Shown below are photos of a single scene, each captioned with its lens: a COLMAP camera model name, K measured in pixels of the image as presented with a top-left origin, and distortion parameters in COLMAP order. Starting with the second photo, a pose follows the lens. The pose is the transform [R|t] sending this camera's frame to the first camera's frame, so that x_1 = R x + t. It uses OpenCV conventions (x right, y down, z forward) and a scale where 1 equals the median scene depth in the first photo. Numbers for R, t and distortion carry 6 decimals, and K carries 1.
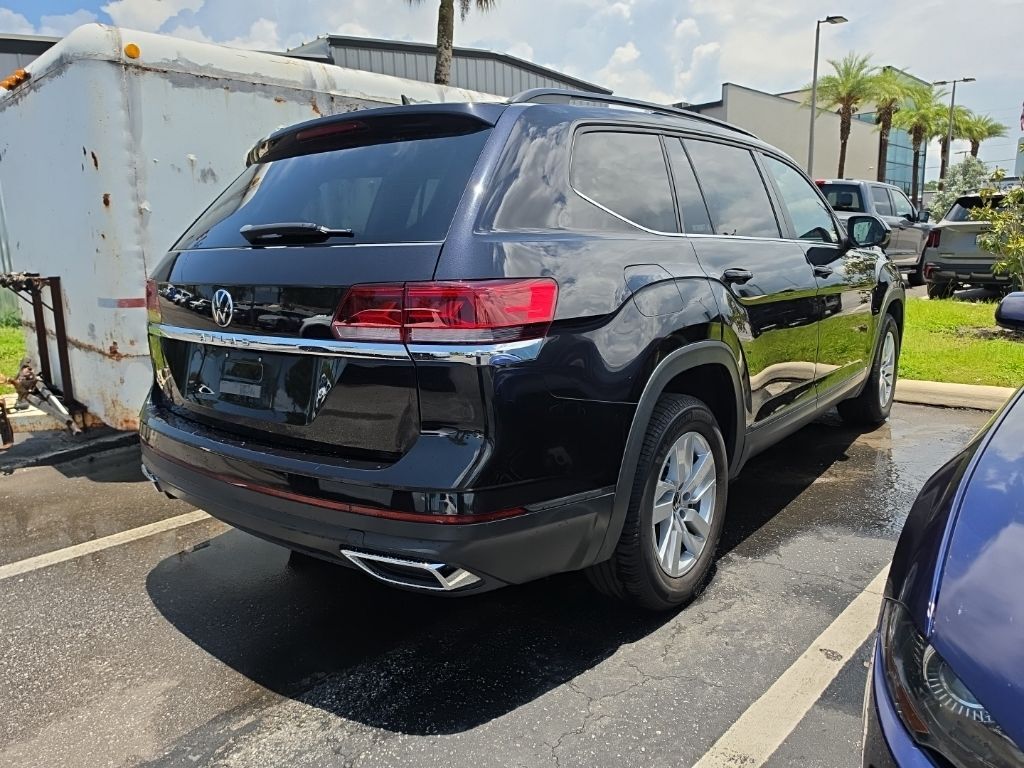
lens RADIAL K [[710.0, 0, 512.0], [0, 710.0, 384.0], [0, 0, 1]] dist [-0.004025, 0.000025]
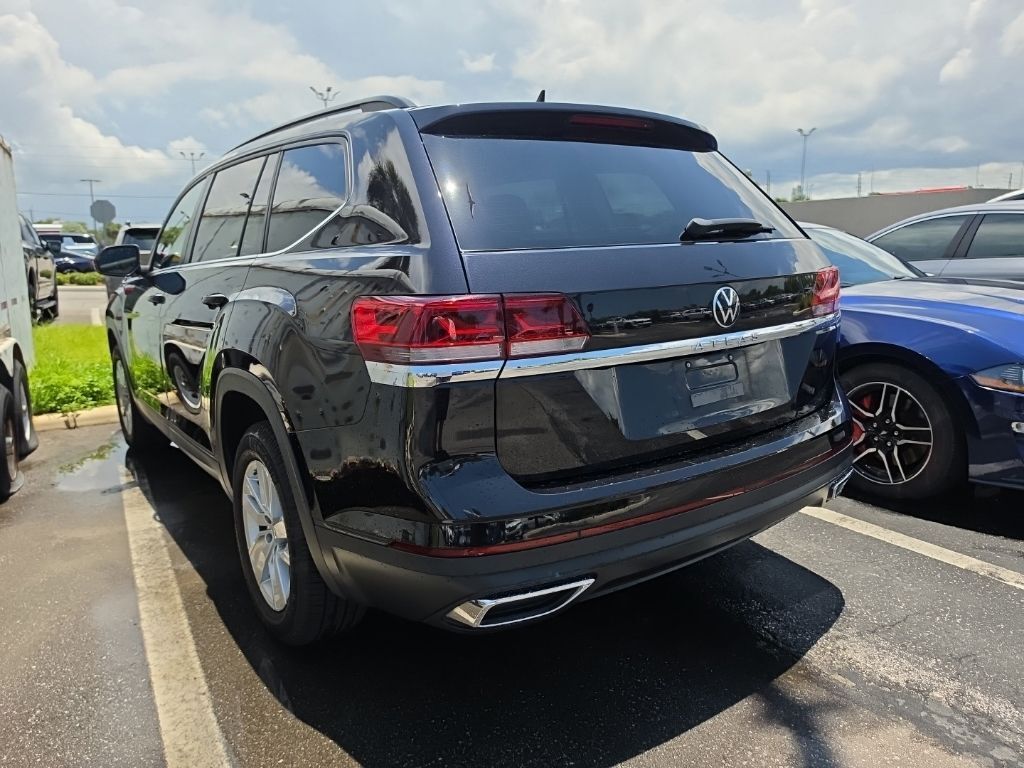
lens RADIAL K [[712.0, 0, 515.9], [0, 712.0, 377.8], [0, 0, 1]] dist [-0.004681, -0.000125]
pose [[0.261613, -0.143644, 0.954424, -1.057413], [0.196901, 0.976010, 0.092921, -0.121593], [-0.944875, 0.163618, 0.283621, 0.779506]]
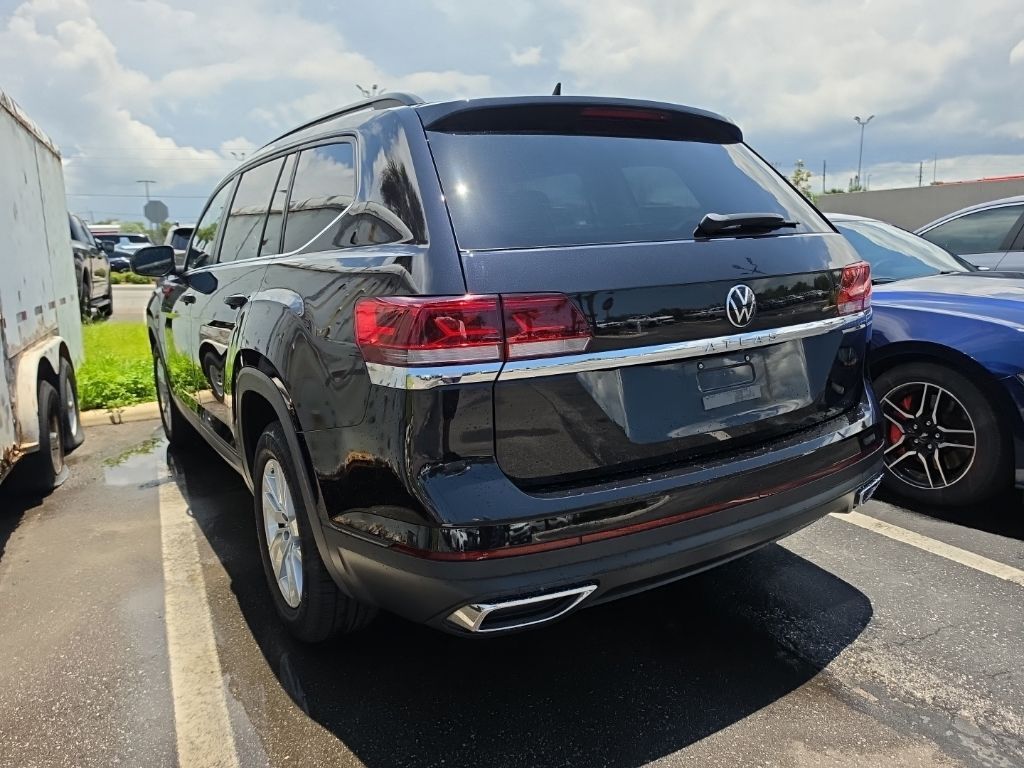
lens RADIAL K [[712.5, 0, 513.7], [0, 712.5, 386.5], [0, 0, 1]] dist [0.002063, -0.004063]
pose [[0.324256, -0.159181, 0.932480, -1.035710], [0.200423, 0.974922, 0.096732, -0.117690], [-0.924494, 0.155524, 0.348028, 0.746408]]
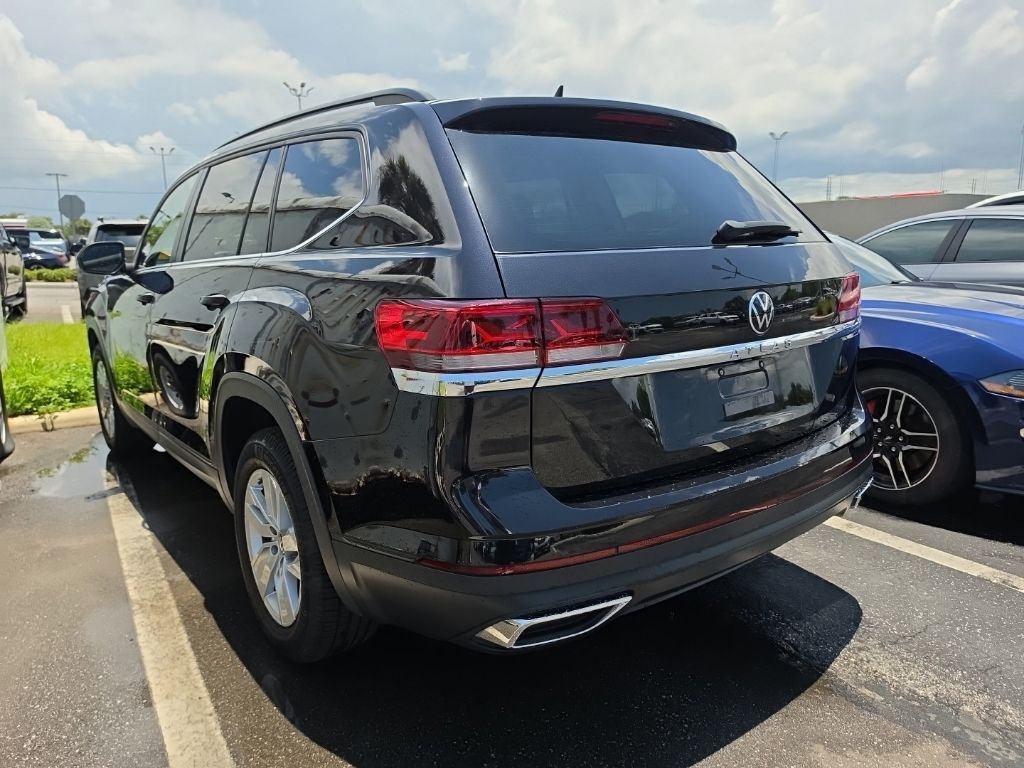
lens RADIAL K [[710.0, 0, 512.0], [0, 710.0, 384.0], [0, 0, 1]] dist [-0.004025, 0.000025]
pose [[0.231952, -0.151305, 0.960888, -1.039089], [0.190238, 0.975809, 0.107732, -0.135720], [-0.953943, 0.157808, 0.255125, 0.836532]]
